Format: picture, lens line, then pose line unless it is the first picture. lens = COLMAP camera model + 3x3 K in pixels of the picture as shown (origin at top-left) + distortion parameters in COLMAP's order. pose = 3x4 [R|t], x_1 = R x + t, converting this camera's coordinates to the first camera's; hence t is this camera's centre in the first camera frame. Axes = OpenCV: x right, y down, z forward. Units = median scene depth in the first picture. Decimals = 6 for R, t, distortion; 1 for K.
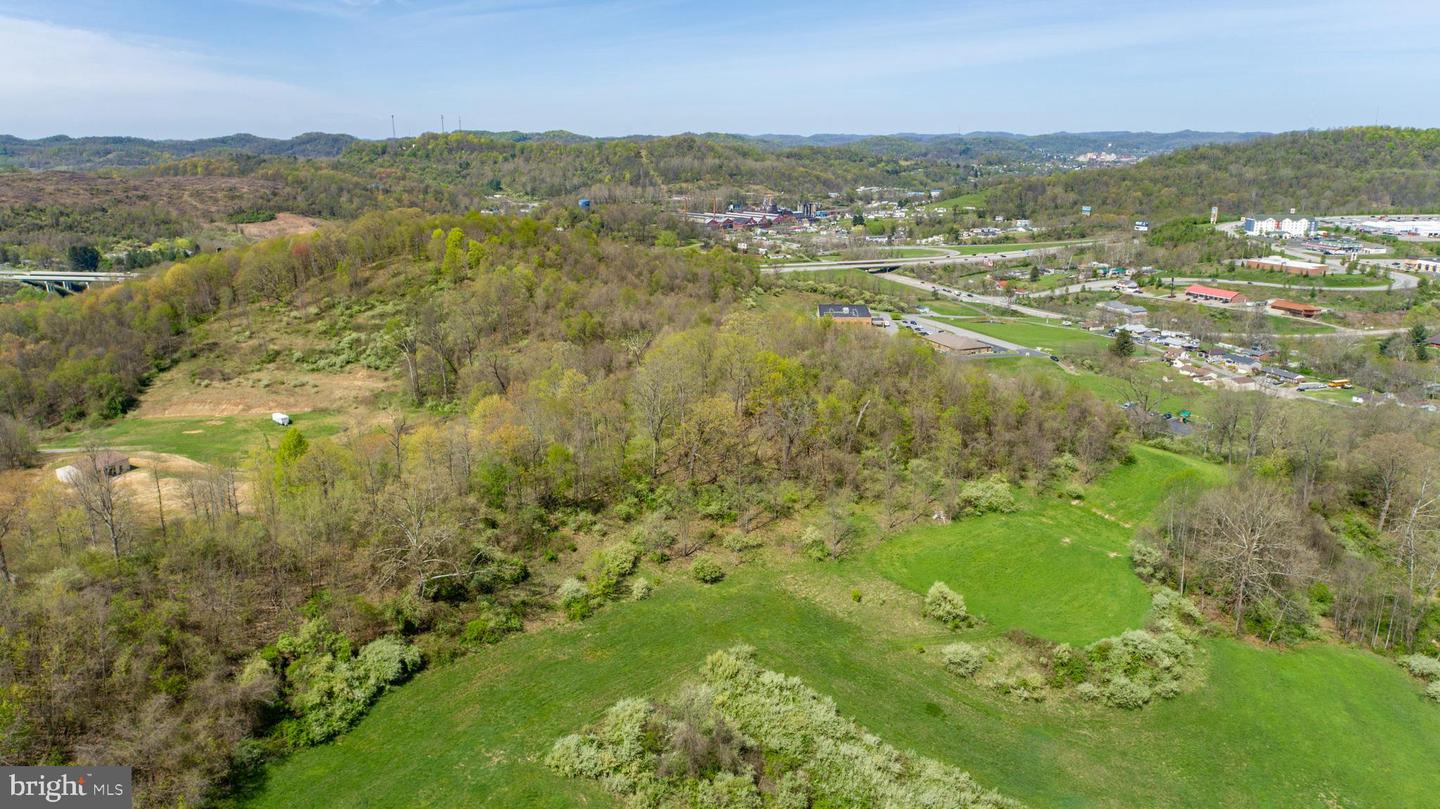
lens RADIAL K [[976.4, 0, 723.8], [0, 976.4, 402.0], [0, 0, 1]] dist [-0.014426, 0.014006]
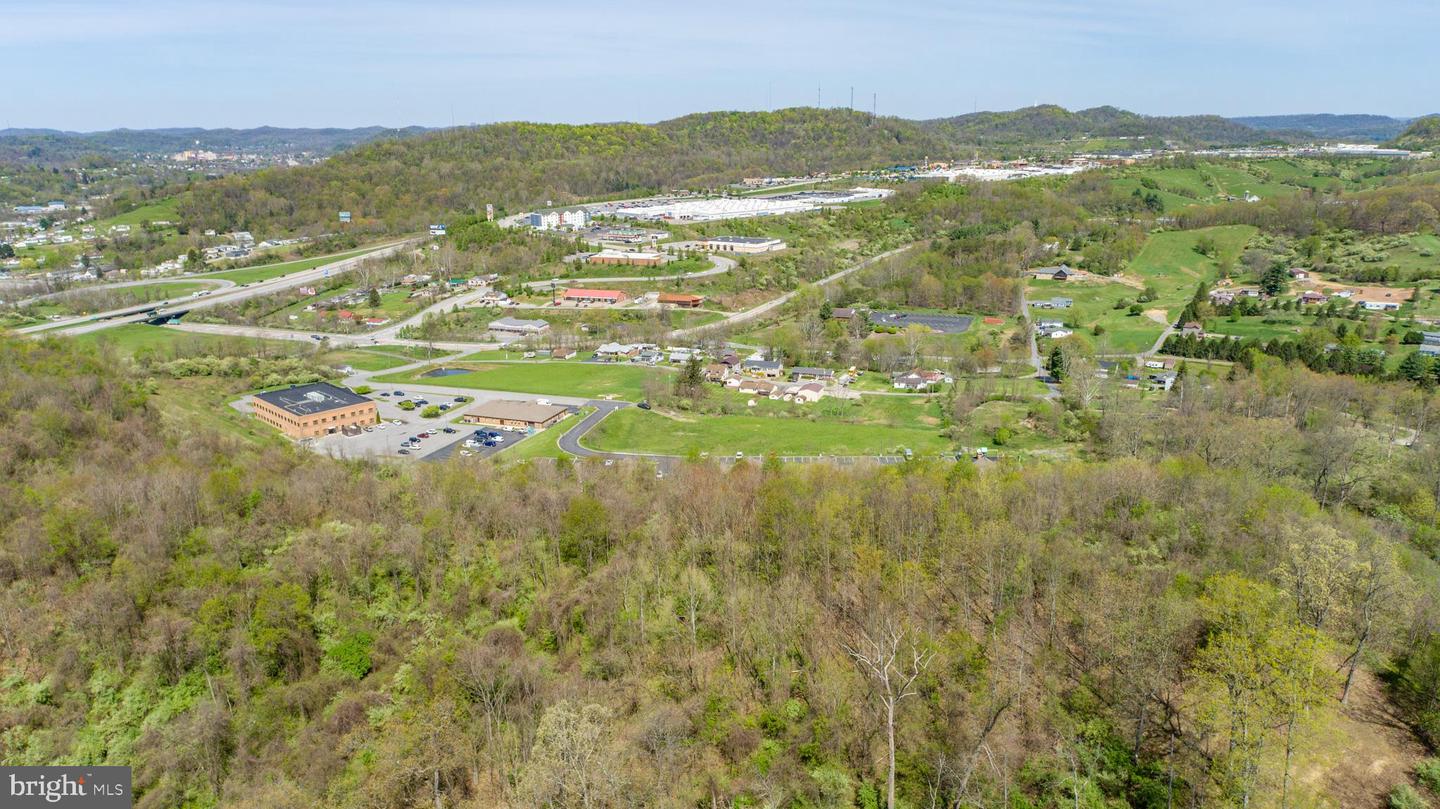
lens RADIAL K [[976.4, 0, 718.0], [0, 976.4, 408.7], [0, 0, 1]] dist [-0.014426, 0.014006]
pose [[0.645410, -0.212063, 0.733809, -0.115389], [0.204531, 0.973587, 0.101464, -0.058181], [-0.735944, 0.084601, 0.671736, 0.212151]]
